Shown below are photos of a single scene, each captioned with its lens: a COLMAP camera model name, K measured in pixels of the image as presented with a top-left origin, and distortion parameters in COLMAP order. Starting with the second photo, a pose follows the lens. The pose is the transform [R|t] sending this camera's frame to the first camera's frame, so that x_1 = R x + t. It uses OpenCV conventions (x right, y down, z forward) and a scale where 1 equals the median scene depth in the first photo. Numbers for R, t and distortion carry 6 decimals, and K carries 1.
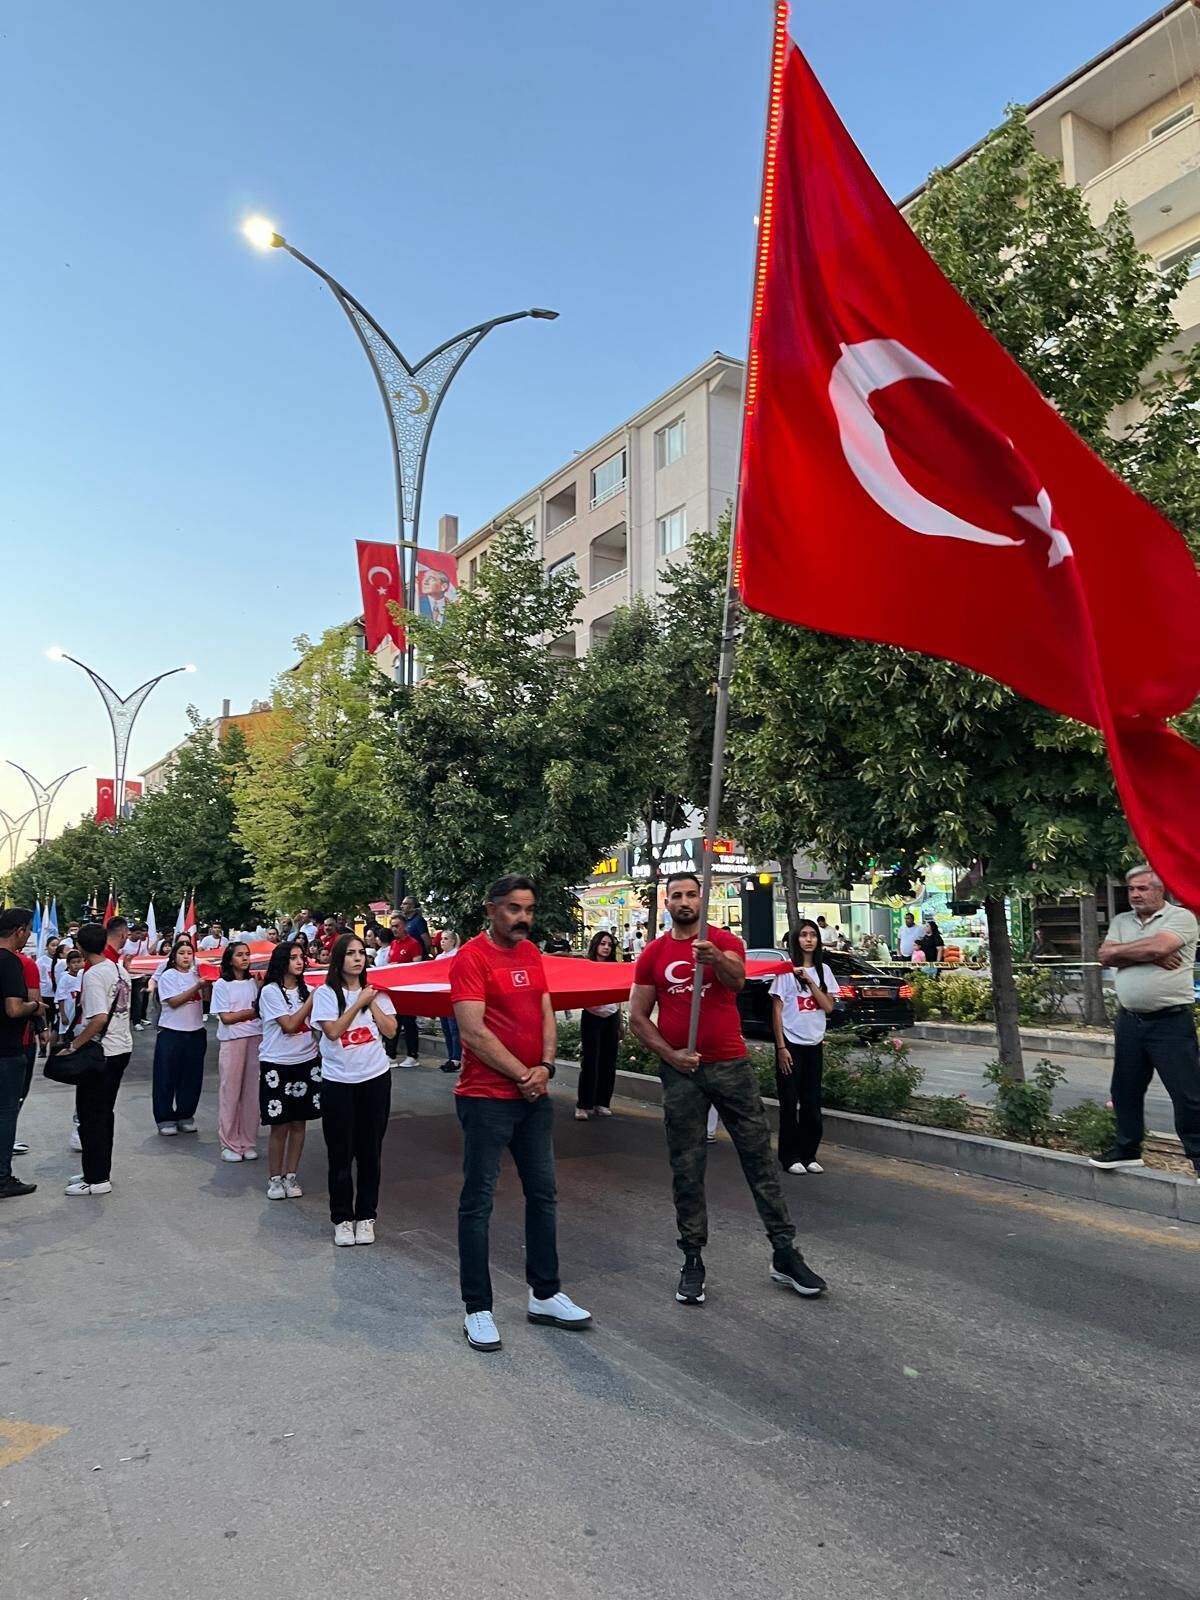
lens RADIAL K [[1209.2, 0, 600.0], [0, 1209.2, 800.0], [0, 0, 1]] dist [0.058711, -0.001497]
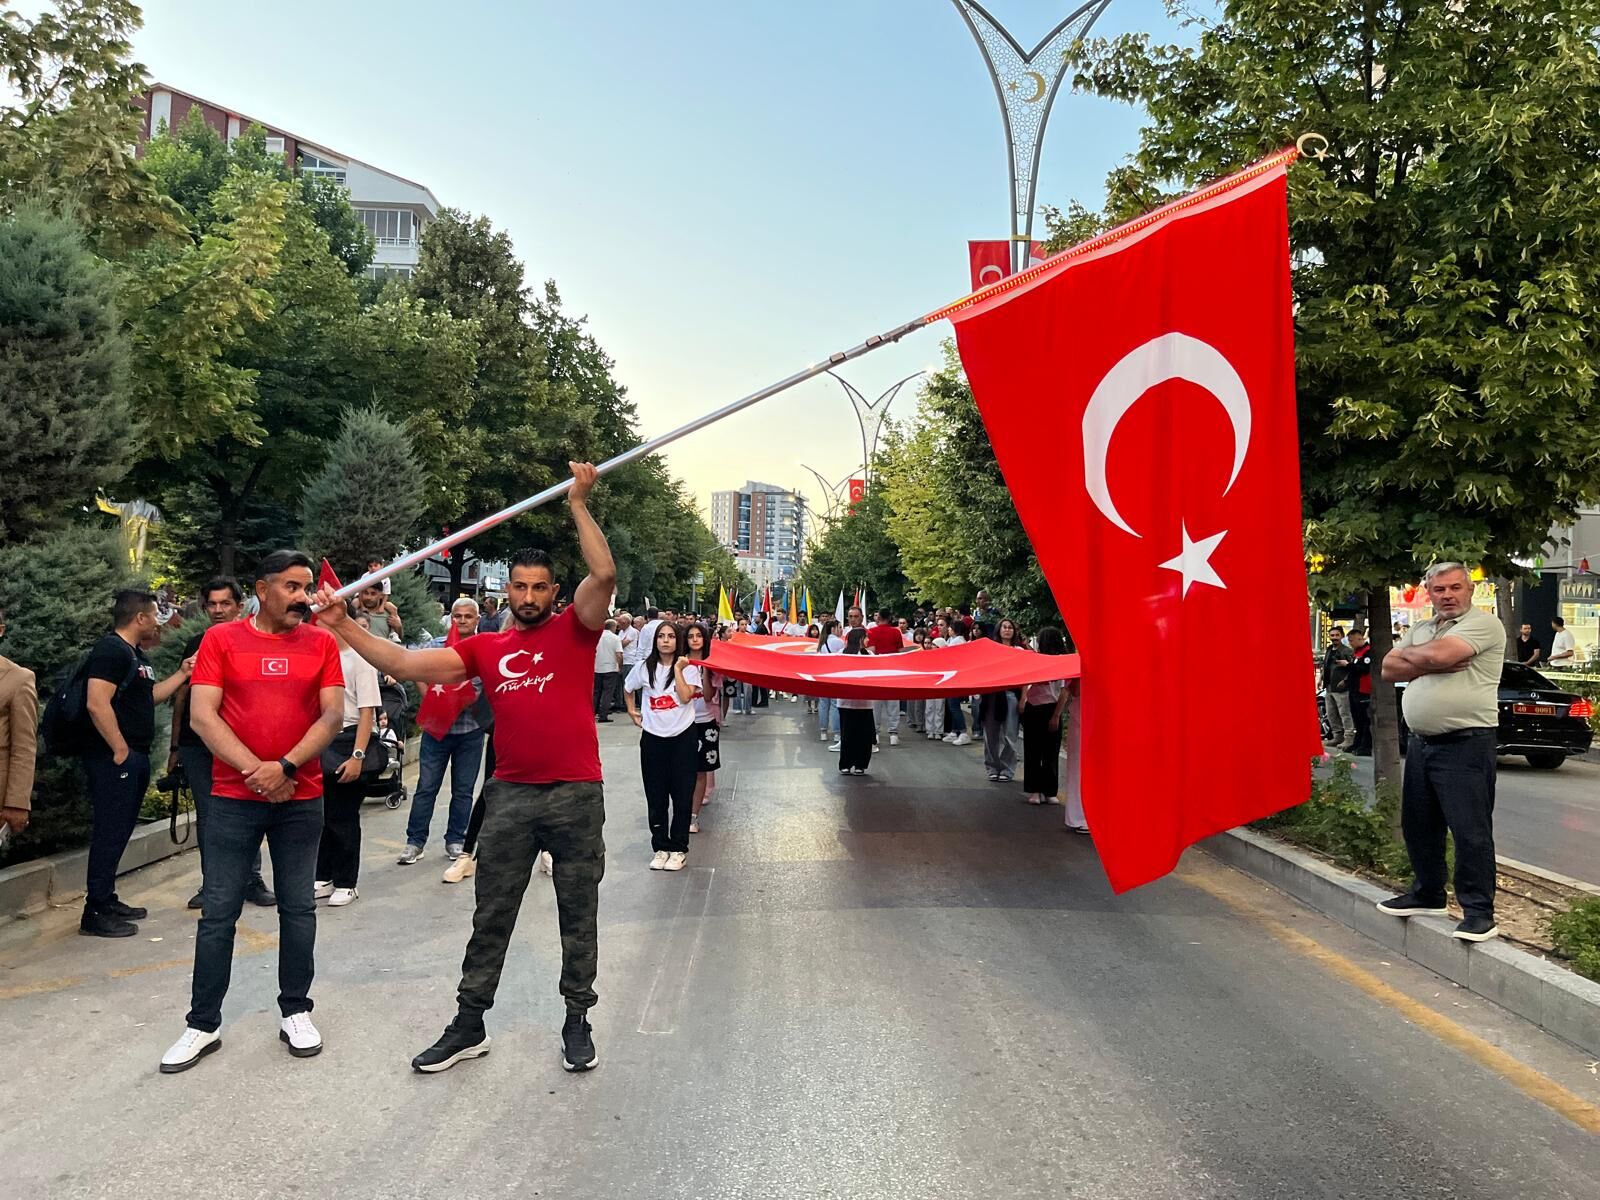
lens RADIAL K [[1209.2, 0, 800.0], [0, 1209.2, 600.0], [0, 0, 1]] dist [0.058711, -0.001497]
pose [[0.885859, 0.025649, -0.463245, 0.153492], [0.014993, 0.996367, 0.083839, -0.001088], [0.463712, -0.081215, 0.882256, 0.005930]]
